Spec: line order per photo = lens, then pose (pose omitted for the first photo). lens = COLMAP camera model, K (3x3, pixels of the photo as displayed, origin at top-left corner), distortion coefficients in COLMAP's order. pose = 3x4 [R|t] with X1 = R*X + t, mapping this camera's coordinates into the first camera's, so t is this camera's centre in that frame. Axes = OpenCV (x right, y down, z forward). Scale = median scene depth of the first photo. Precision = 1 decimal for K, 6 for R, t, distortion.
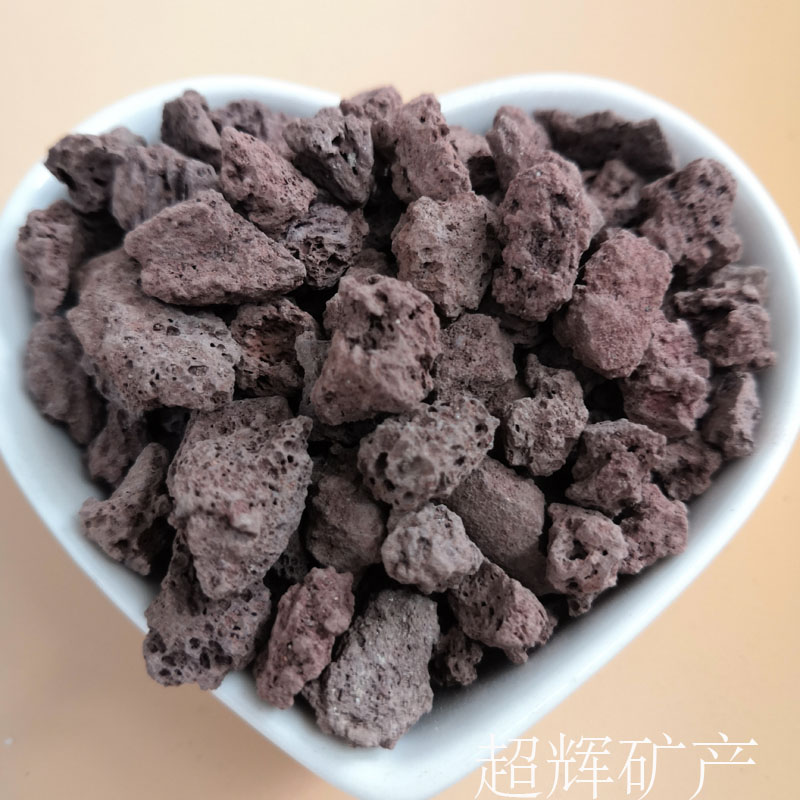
lens RADIAL K [[869.6, 0, 400.0], [0, 869.6, 400.0], [0, 0, 1]] dist [-0.002509, -0.014192]
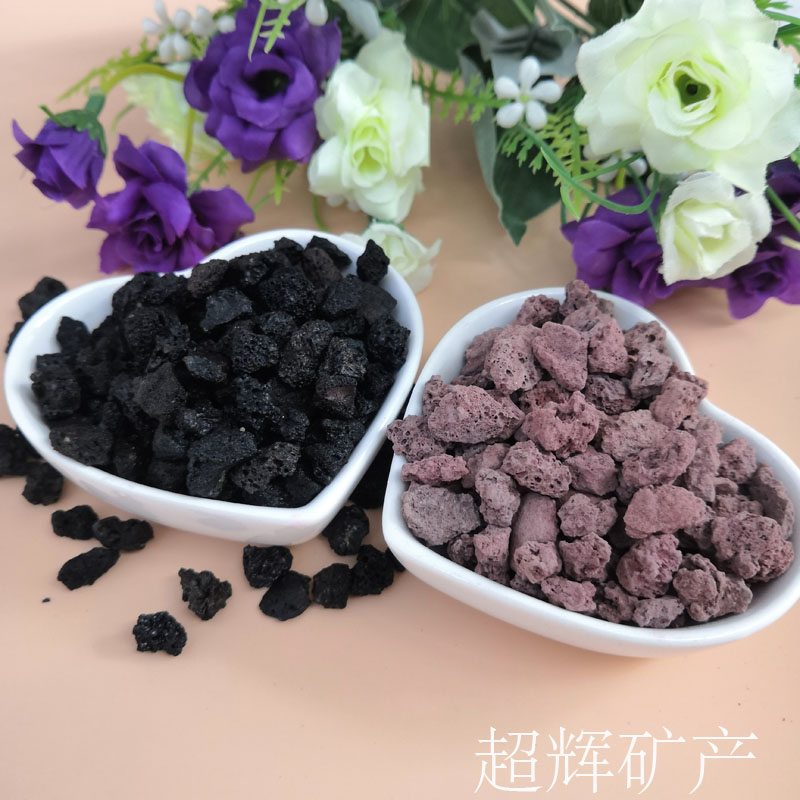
lens RADIAL K [[878.4, 0, 400.0], [0, 878.4, 400.0], [0, 0, 1]] dist [-0.208682, 0.000091]
pose [[0.457597, 0.692939, -0.557172, 0.862145], [-0.809944, 0.583394, 0.060356, 0.092545], [0.366874, 0.423660, 0.828201, -0.845276]]
